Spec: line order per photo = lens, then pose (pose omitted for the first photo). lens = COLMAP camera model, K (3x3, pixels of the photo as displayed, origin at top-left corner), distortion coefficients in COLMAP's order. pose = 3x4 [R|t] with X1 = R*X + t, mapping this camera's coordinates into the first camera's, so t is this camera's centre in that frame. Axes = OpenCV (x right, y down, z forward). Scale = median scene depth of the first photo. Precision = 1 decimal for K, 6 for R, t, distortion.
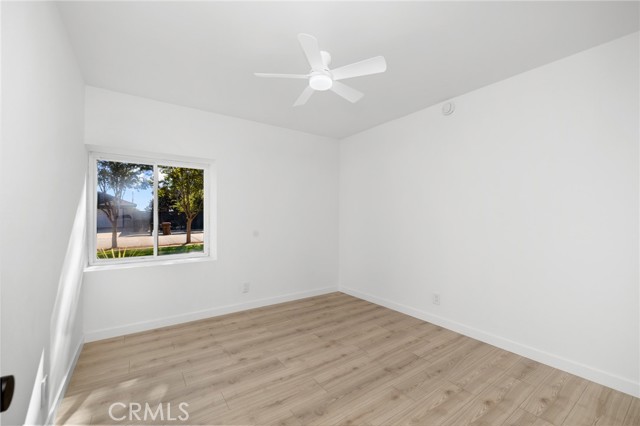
lens RADIAL K [[267.3, 0, 322.2], [0, 267.3, 213.7], [0, 0, 1]] dist [0.000015, -0.000297]
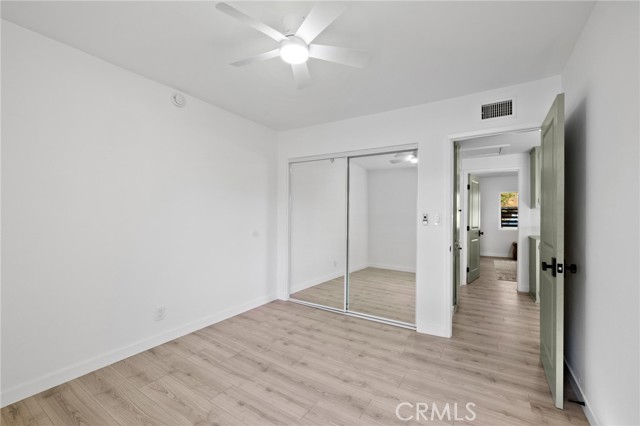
lens RADIAL K [[265.3, 0, 321.4], [0, 265.3, 214.0], [0, 0, 1]] dist [0.001707, 0.000086]
pose [[-0.378808, -0.002988, 0.925471, -0.730042], [-0.016843, 0.999851, -0.003665, -0.005188], [-0.925322, -0.016976, -0.378802, 1.140554]]
